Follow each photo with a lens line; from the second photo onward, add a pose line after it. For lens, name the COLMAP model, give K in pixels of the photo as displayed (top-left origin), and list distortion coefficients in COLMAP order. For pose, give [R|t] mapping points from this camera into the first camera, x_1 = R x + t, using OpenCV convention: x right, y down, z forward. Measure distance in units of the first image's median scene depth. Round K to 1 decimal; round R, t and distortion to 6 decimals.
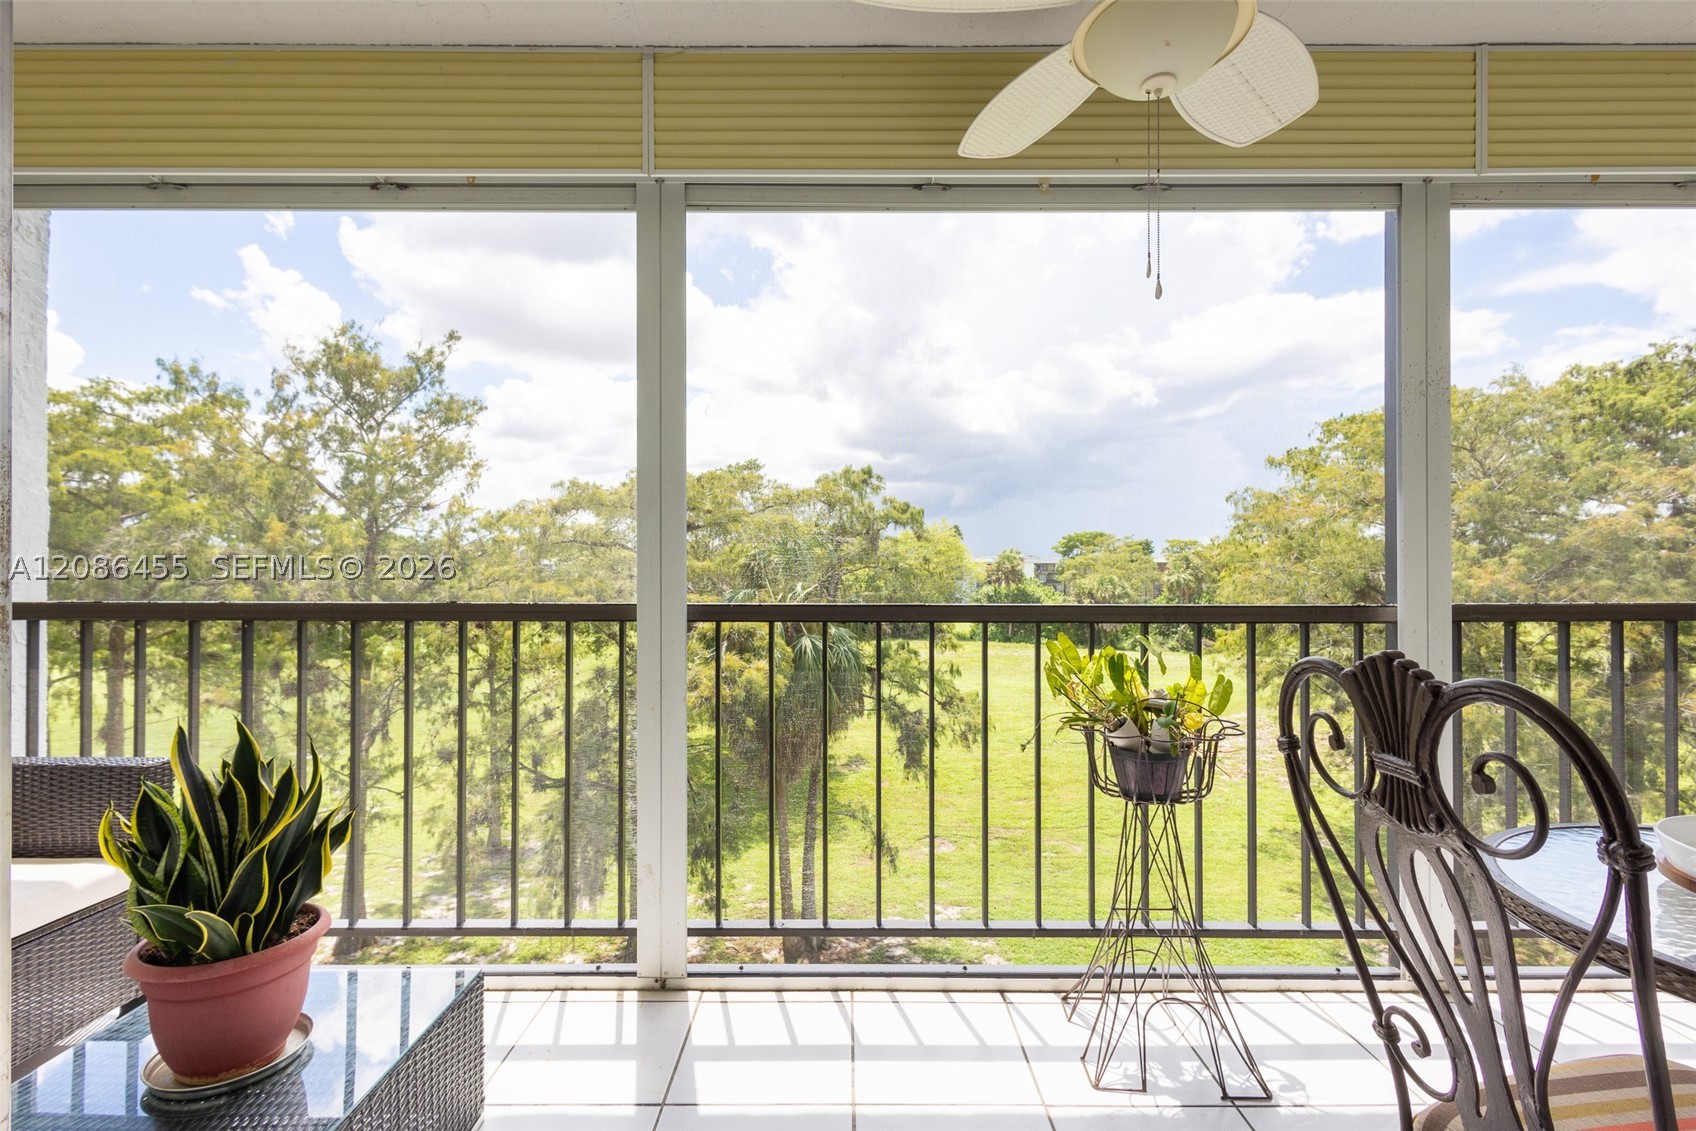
lens RADIAL K [[831.9, 0, 831.8], [0, 831.9, 561.7], [0, 0, 1]] dist [0.003554, -0.000194]
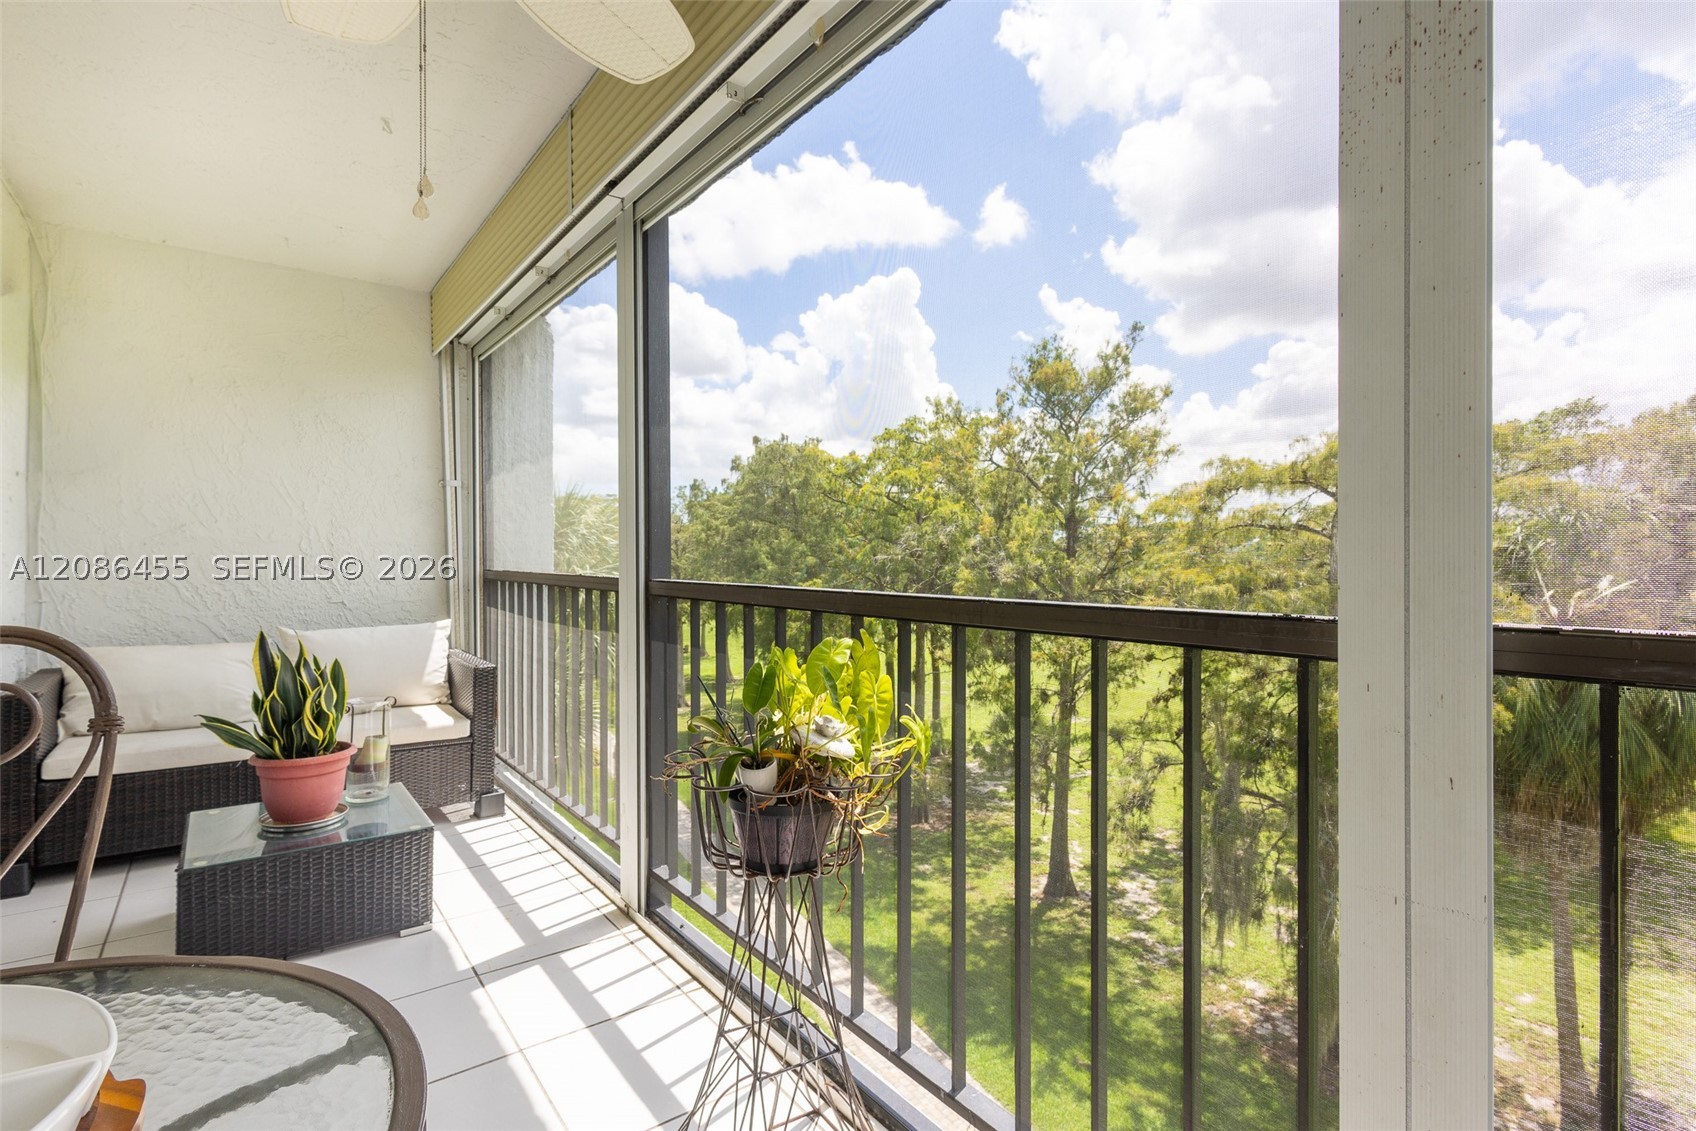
lens RADIAL K [[831.9, 0, 831.8], [0, 831.9, 561.7], [0, 0, 1]] dist [0.003554, -0.000194]
pose [[0.581583, 0.002236, -0.813484, 0.161969], [0.008619, 0.999923, 0.008911, 0.003621], [0.813441, -0.012194, 0.581519, 0.102787]]
